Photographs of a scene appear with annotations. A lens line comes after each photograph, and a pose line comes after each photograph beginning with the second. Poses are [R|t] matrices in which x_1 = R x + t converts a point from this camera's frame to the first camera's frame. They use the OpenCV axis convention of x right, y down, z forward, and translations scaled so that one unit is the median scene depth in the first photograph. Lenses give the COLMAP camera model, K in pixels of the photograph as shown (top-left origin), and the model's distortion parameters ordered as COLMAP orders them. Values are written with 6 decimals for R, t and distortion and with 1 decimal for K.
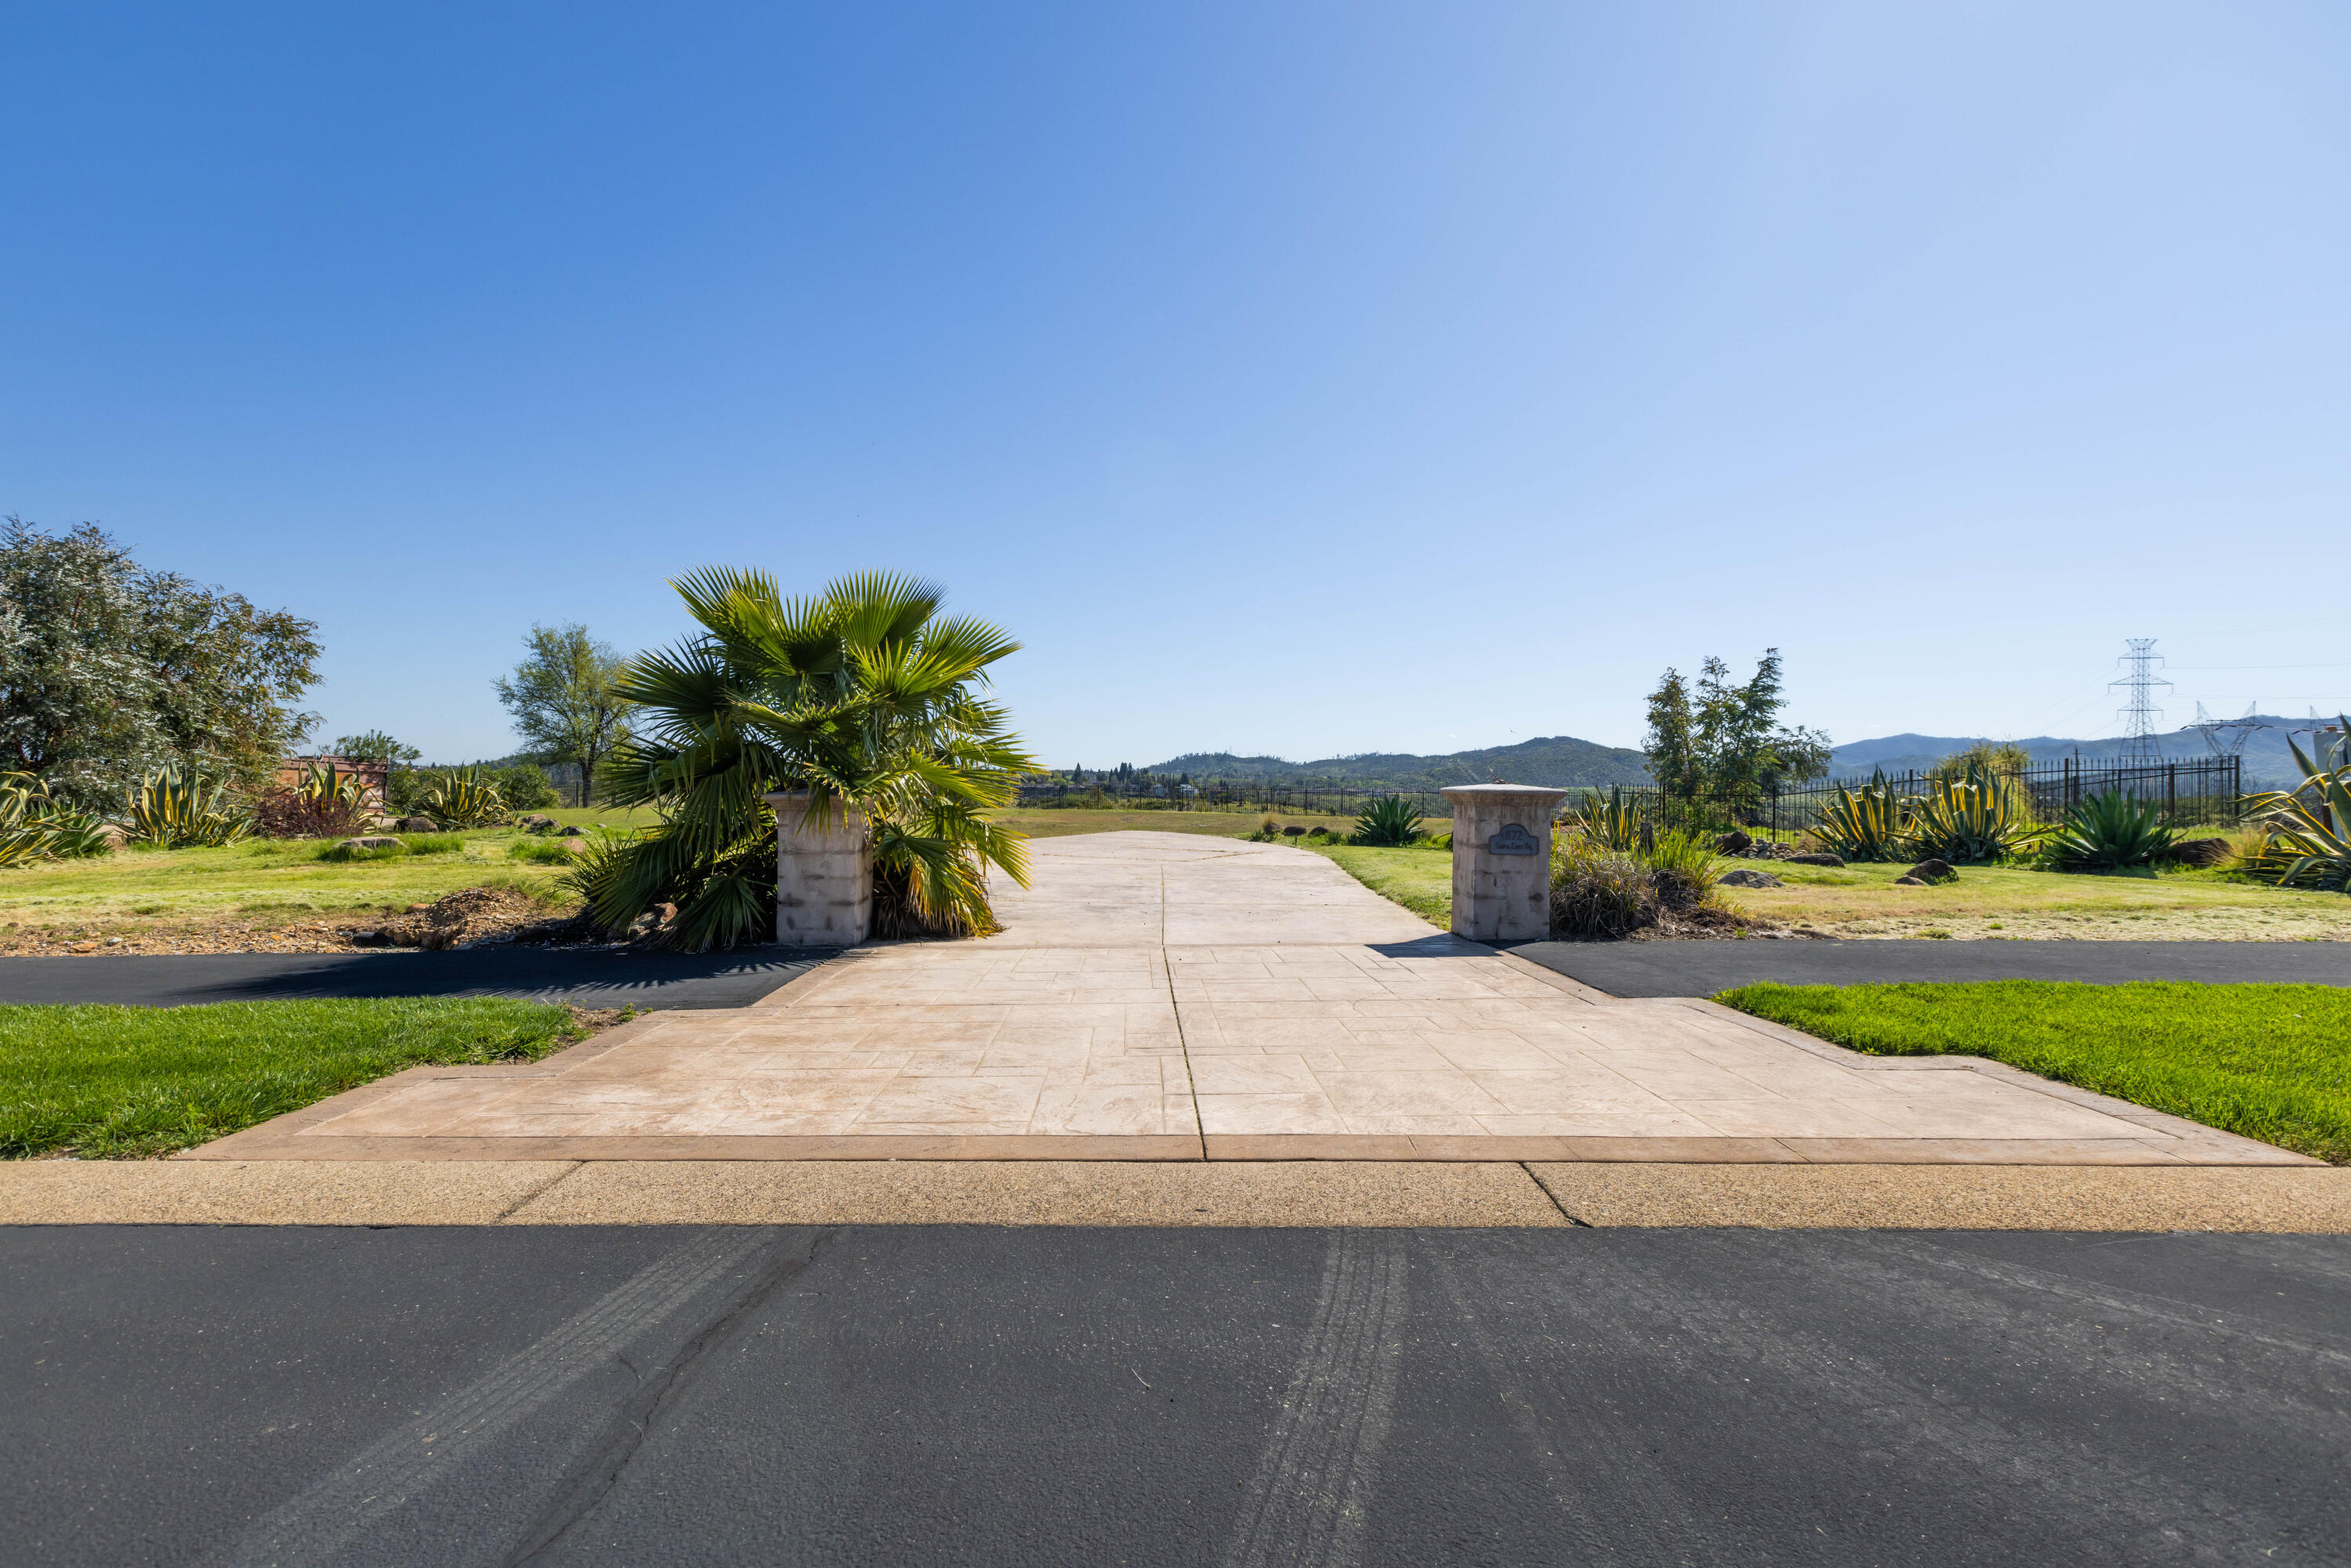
lens RADIAL K [[1062.9, 0, 1175.5], [0, 1062.9, 784.0], [0, 0, 1]] dist [0.003679, 0.000613]
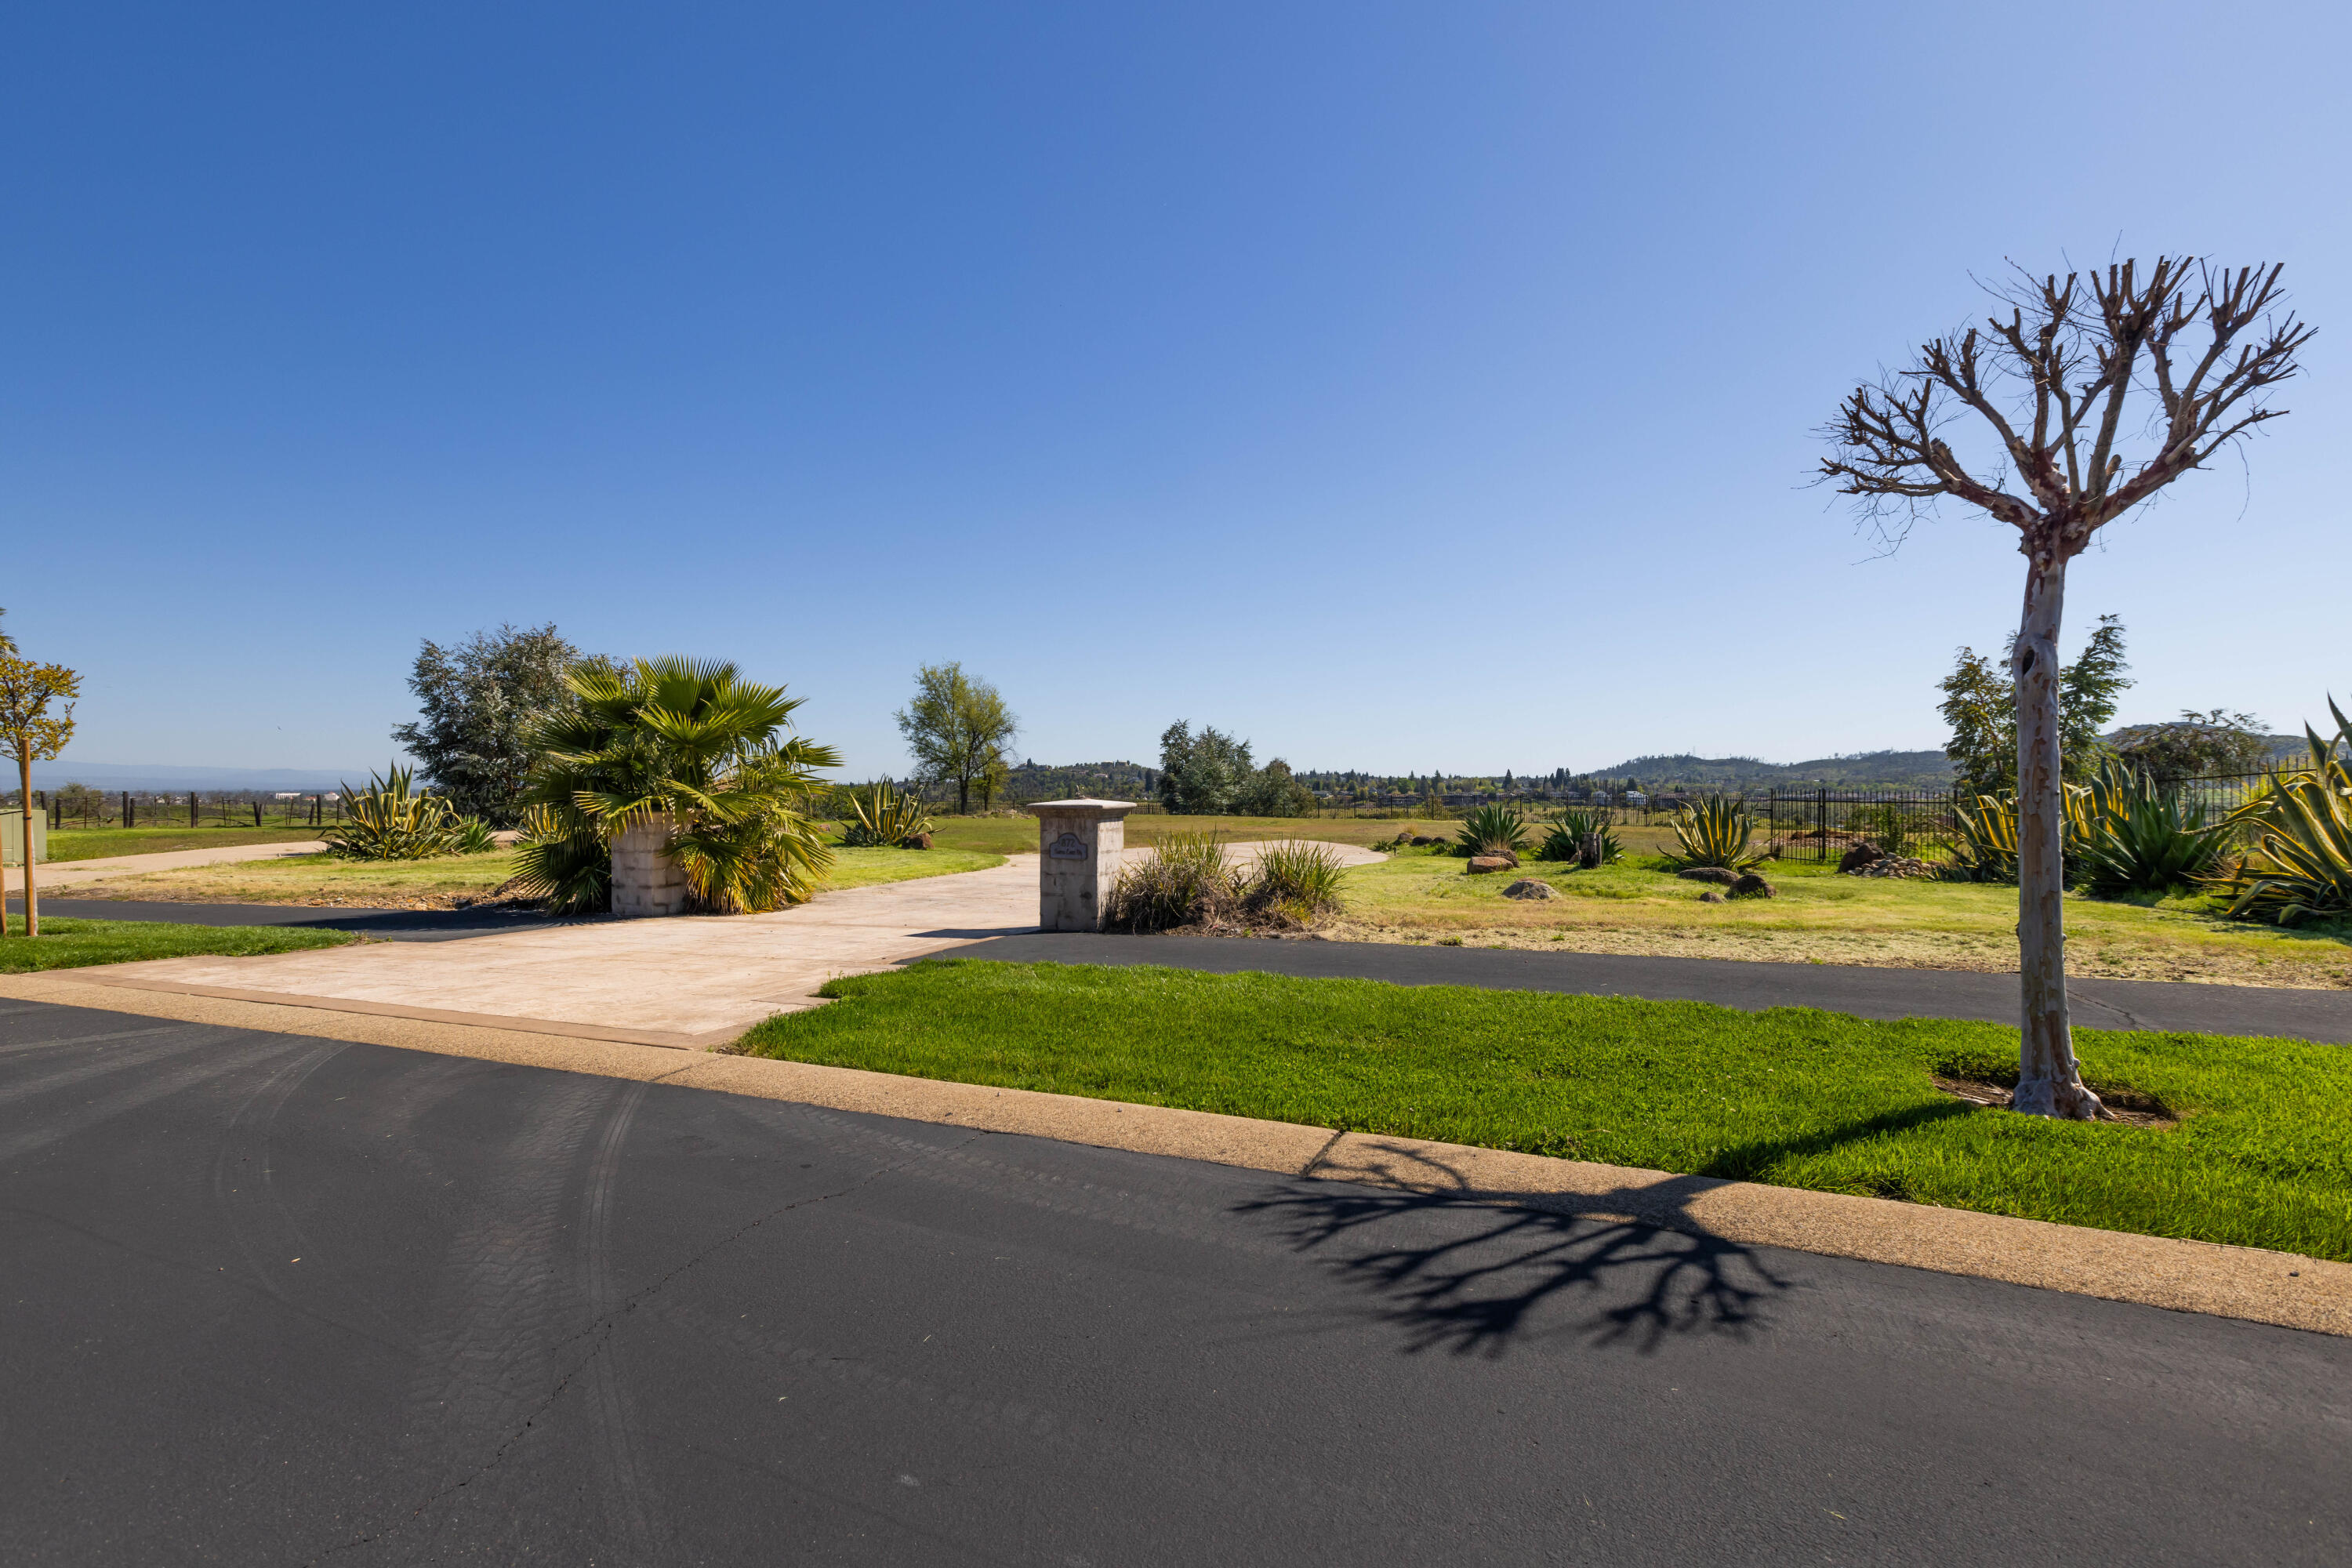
lens RADIAL K [[1093.8, 0, 1176.0], [0, 1093.8, 784.0], [0, 0, 1]] dist [0.001538, 0.000290]
pose [[0.920845, -0.014061, -0.389674, 0.205228], [0.010898, 0.999887, -0.010328, -0.000838], [0.389776, 0.005264, 0.920895, -0.018711]]
